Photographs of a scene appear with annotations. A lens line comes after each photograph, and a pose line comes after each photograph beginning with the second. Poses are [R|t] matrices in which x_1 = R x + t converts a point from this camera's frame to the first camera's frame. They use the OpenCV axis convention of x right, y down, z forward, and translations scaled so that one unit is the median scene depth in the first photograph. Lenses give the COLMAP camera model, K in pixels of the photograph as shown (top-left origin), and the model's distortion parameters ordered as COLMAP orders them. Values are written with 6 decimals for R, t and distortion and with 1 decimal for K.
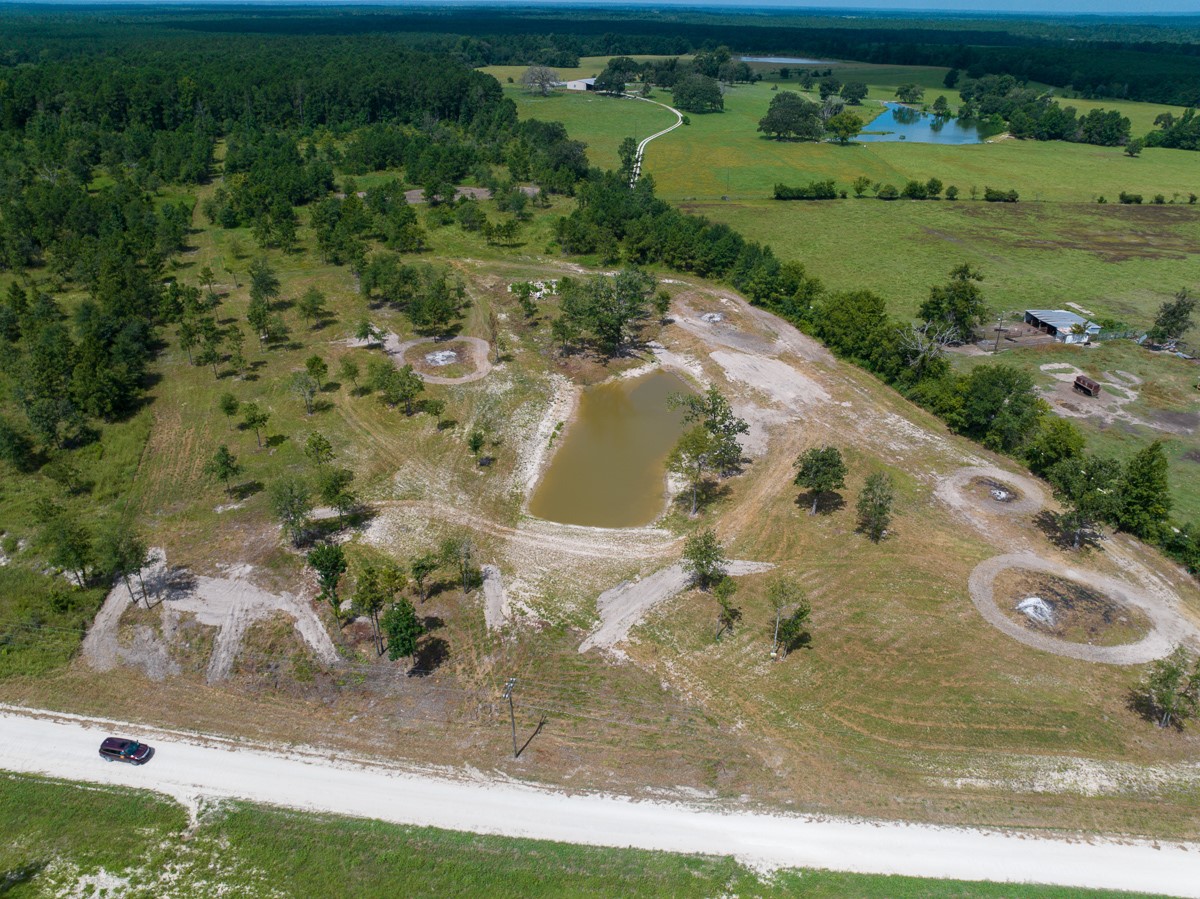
lens RADIAL K [[841.3, 0, 603.6], [0, 841.3, 452.5], [0, 0, 1]] dist [-0.046646, 0.017931]
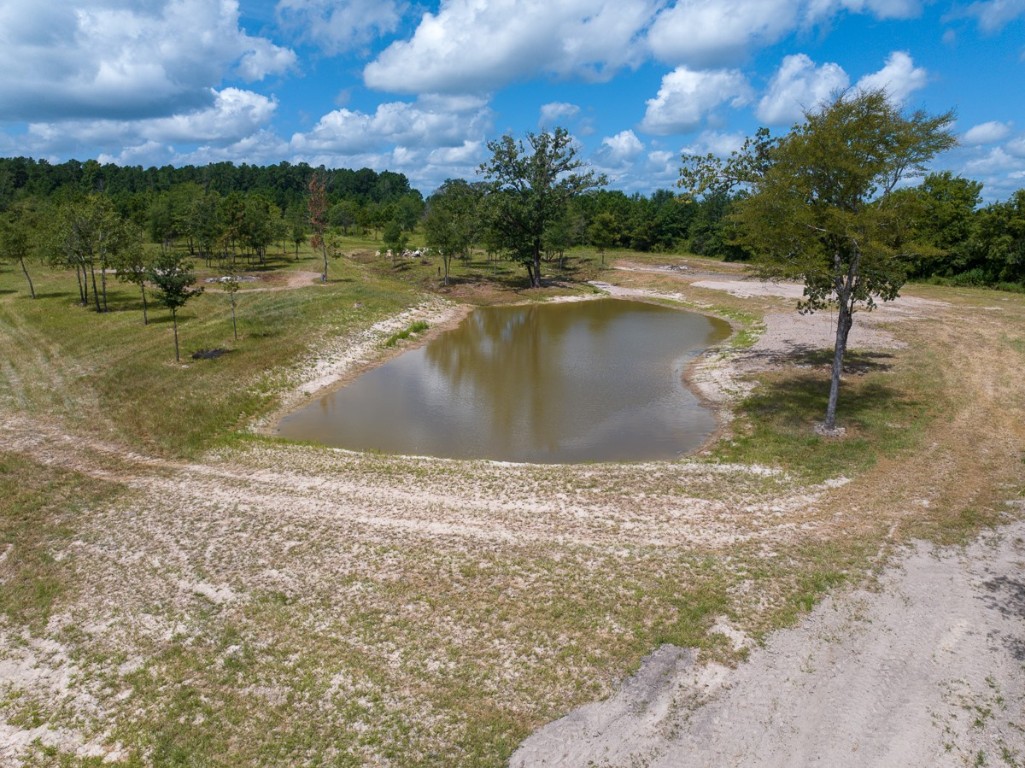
lens RADIAL K [[718.6, 0, 510.5], [0, 718.6, 383.5], [0, 0, 1]] dist [-0.046646, 0.017931]
pose [[0.999982, -0.005369, 0.002799, -0.003954], [0.005924, 0.963132, -0.268965, 0.106069], [-0.001252, 0.268976, 0.963146, 0.646021]]
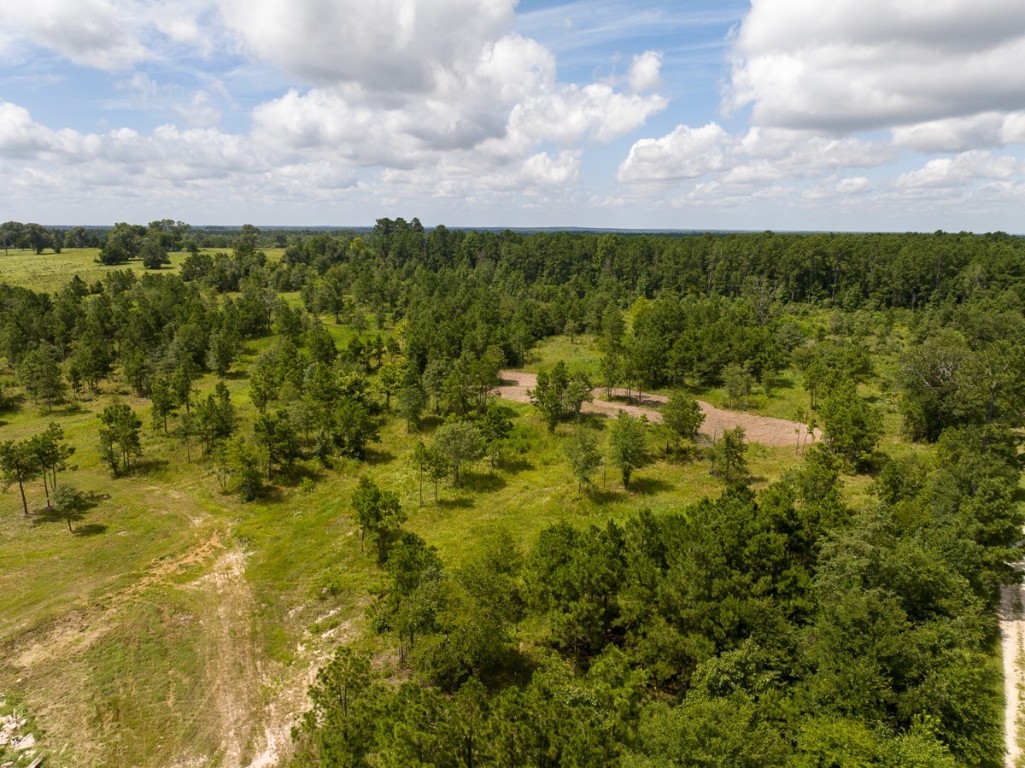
lens RADIAL K [[718.6, 0, 513.3], [0, 718.6, 382.0], [0, 0, 1]] dist [-0.046646, 0.017931]
pose [[0.574254, 0.166774, -0.801510, 0.258676], [-0.392499, 0.915263, -0.090769, -0.516184], [0.718455, 0.366717, 0.591052, 1.388167]]
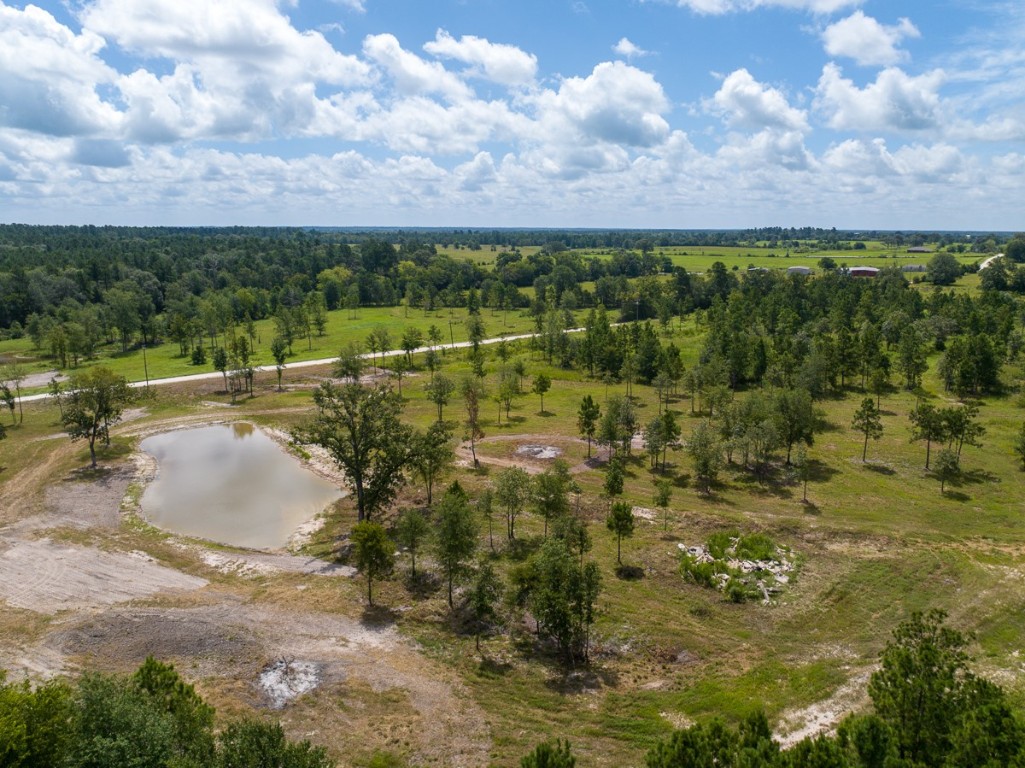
lens RADIAL K [[718.6, 0, 511.3], [0, 718.6, 382.7], [0, 0, 1]] dist [-0.046646, 0.017931]
pose [[-0.693877, 0.141673, -0.706020, 0.341696], [-0.352711, 0.787921, 0.504753, -0.585045], [0.627798, 0.599257, -0.496750, 1.522732]]
